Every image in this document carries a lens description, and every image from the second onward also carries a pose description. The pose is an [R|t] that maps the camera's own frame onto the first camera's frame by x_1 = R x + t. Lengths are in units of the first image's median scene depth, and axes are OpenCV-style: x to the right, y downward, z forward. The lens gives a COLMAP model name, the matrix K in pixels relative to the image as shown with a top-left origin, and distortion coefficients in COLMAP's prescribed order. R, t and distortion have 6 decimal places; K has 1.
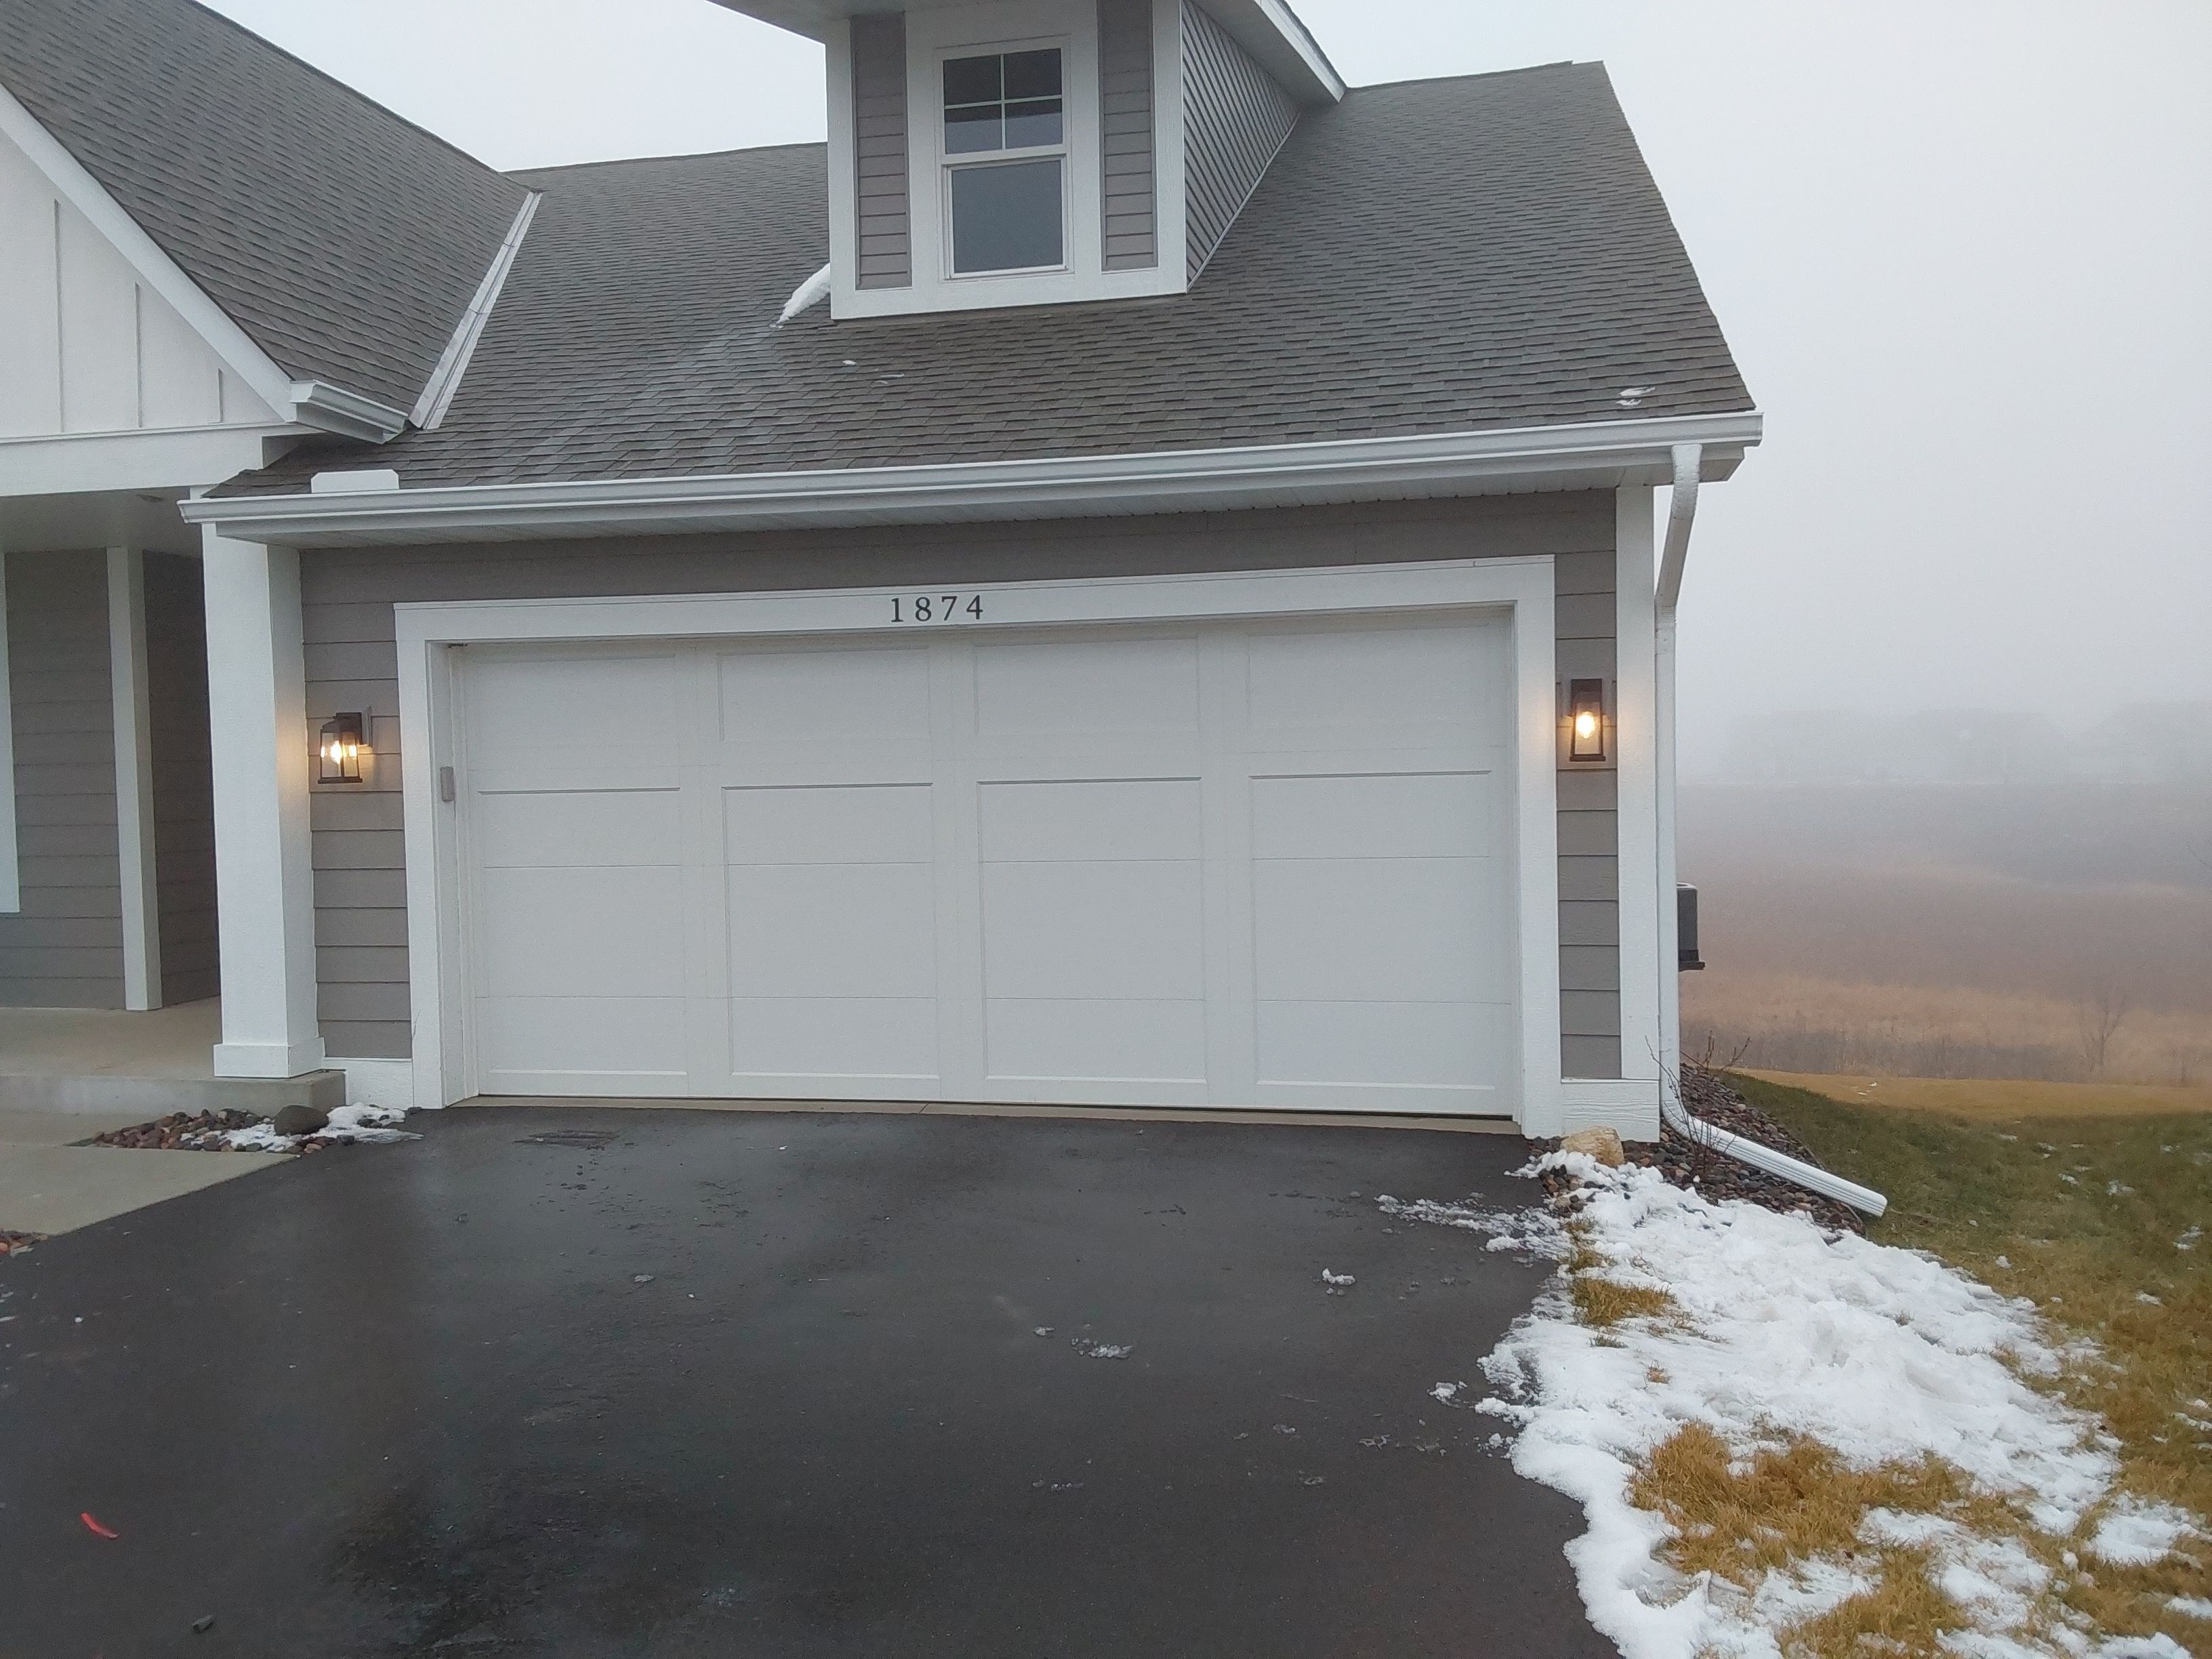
lens RADIAL K [[1787.9, 0, 1106.0], [0, 1787.9, 829.5], [0, 0, 1]] dist [0.121563, -0.176189]
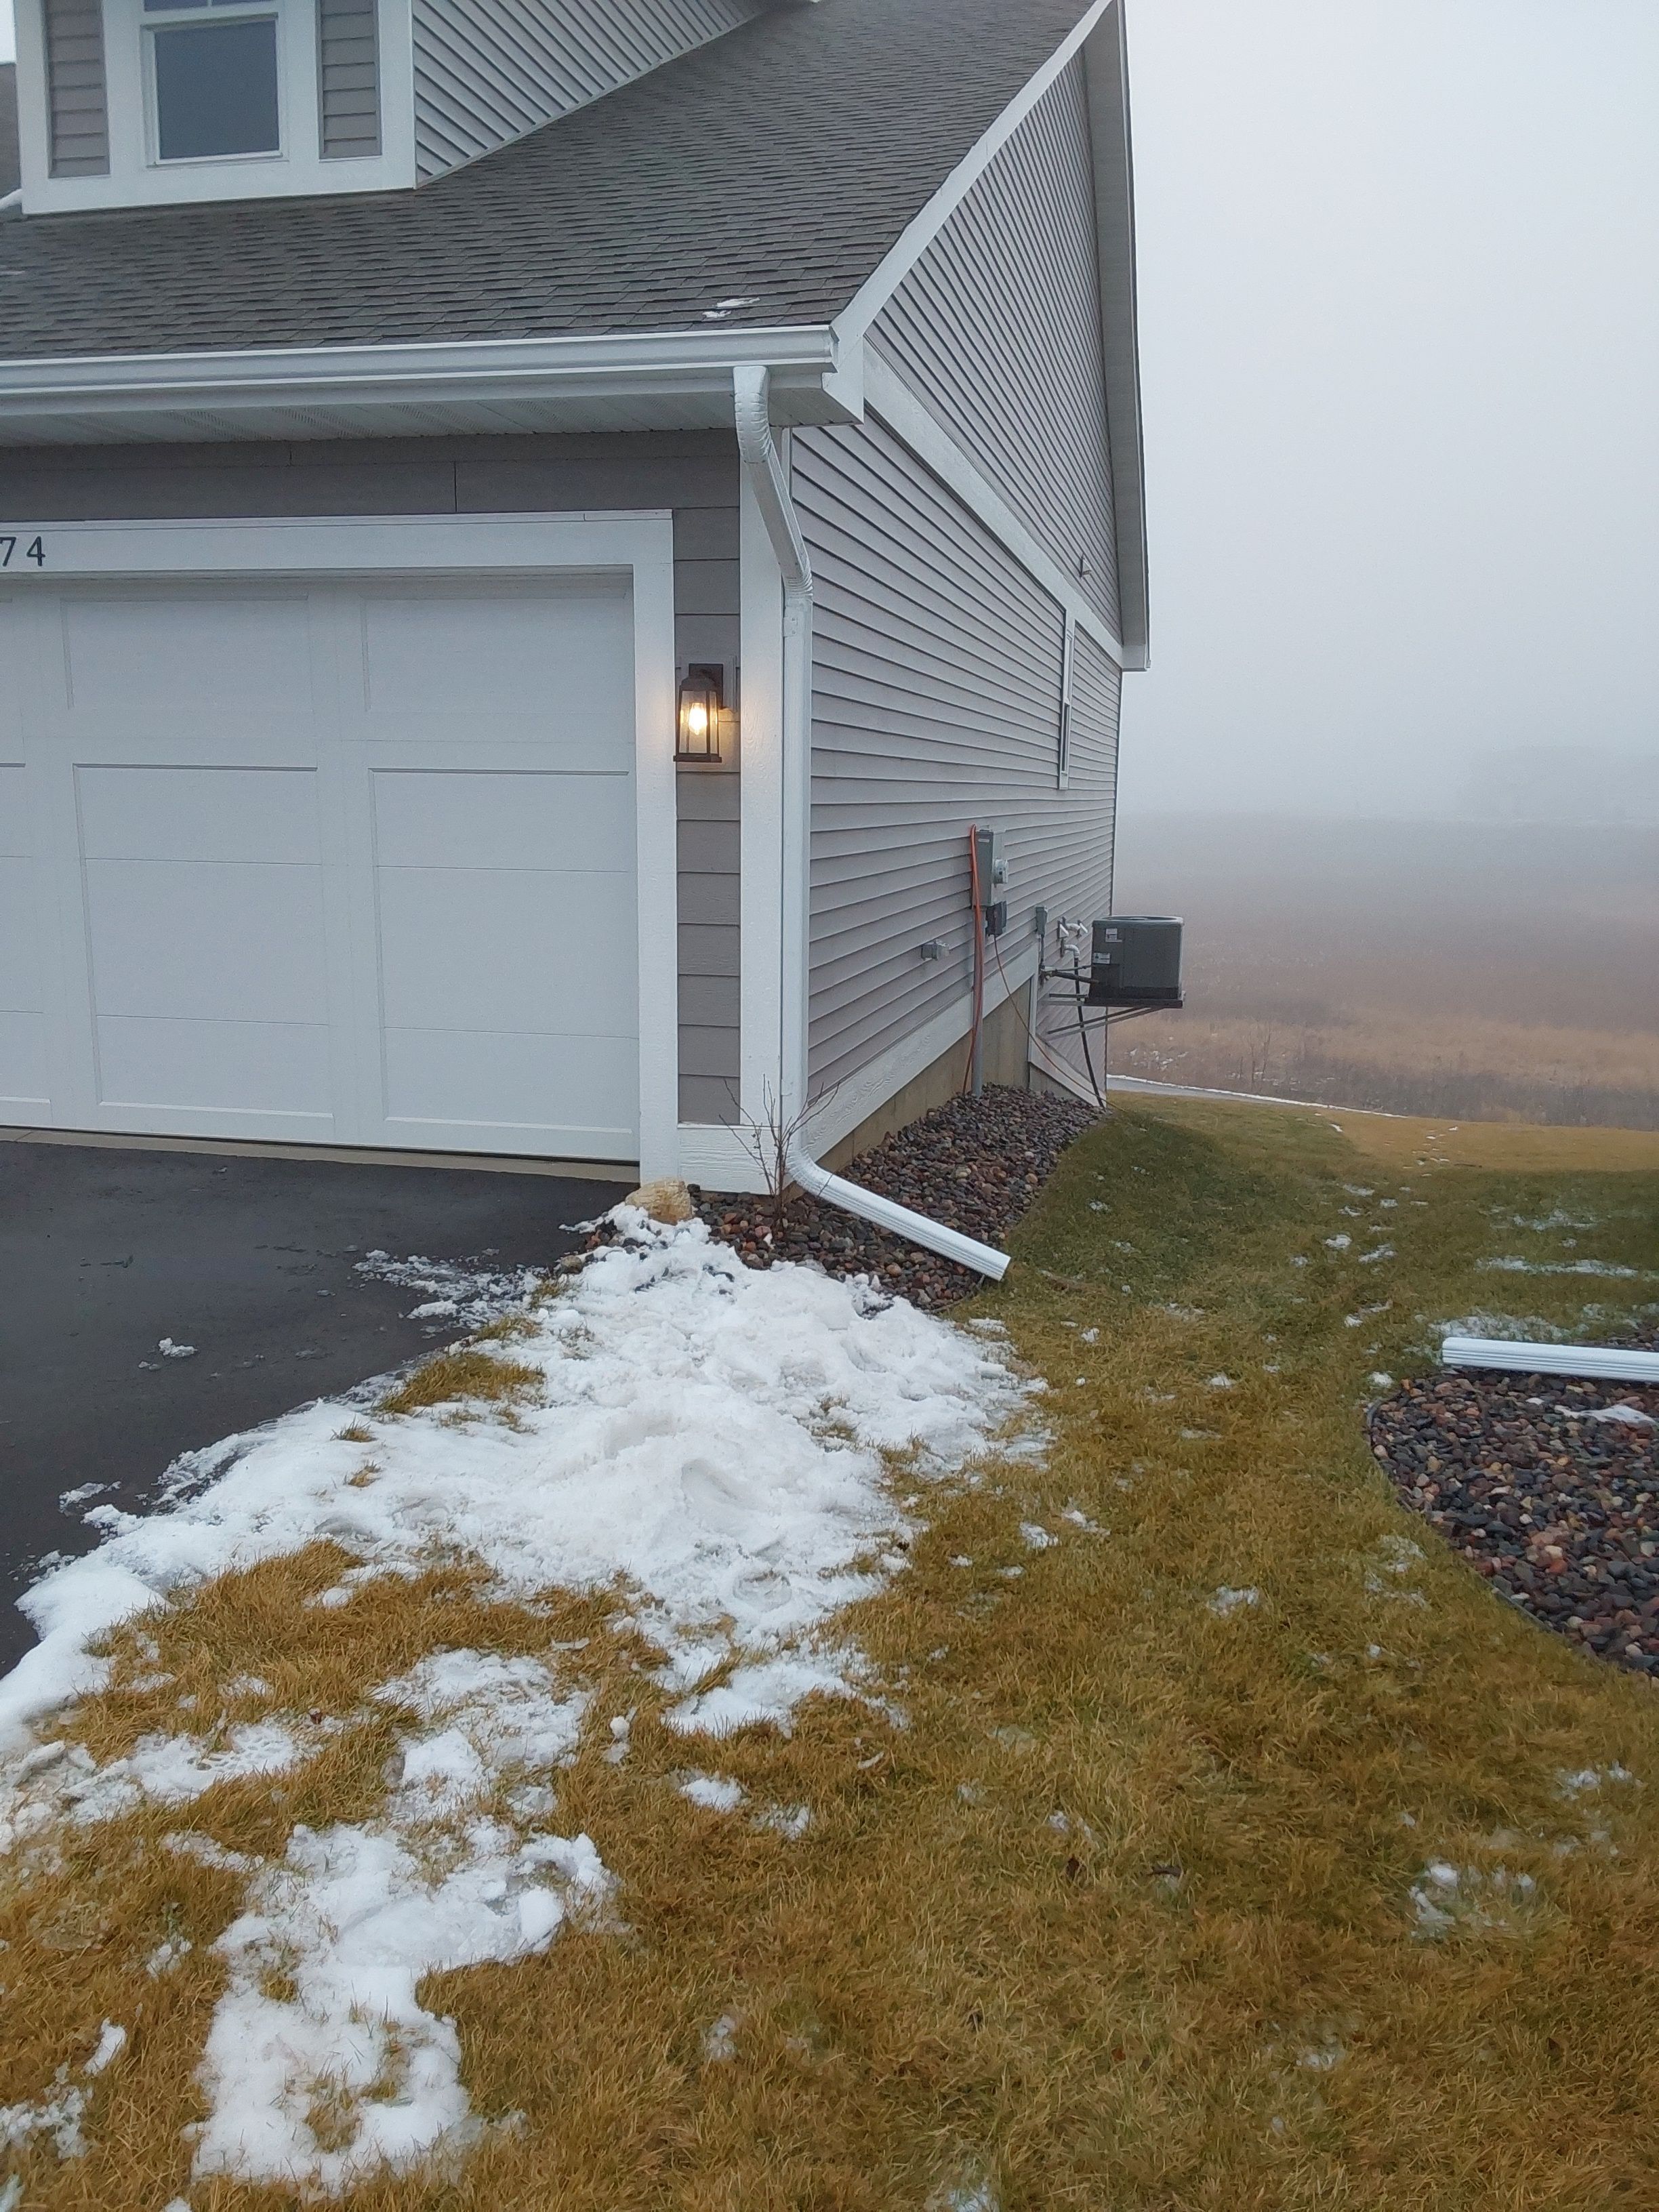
lens RADIAL K [[1787.9, 0, 829.5], [0, 1787.9, 1106.0], [0, 0, 1]] dist [0.121563, -0.176189]
pose [[0.999549, 0.030026, -0.000554, 0.419556], [-0.029650, 0.989646, 0.140435, 0.003753], [0.004765, -0.140355, 0.990090, 0.155573]]
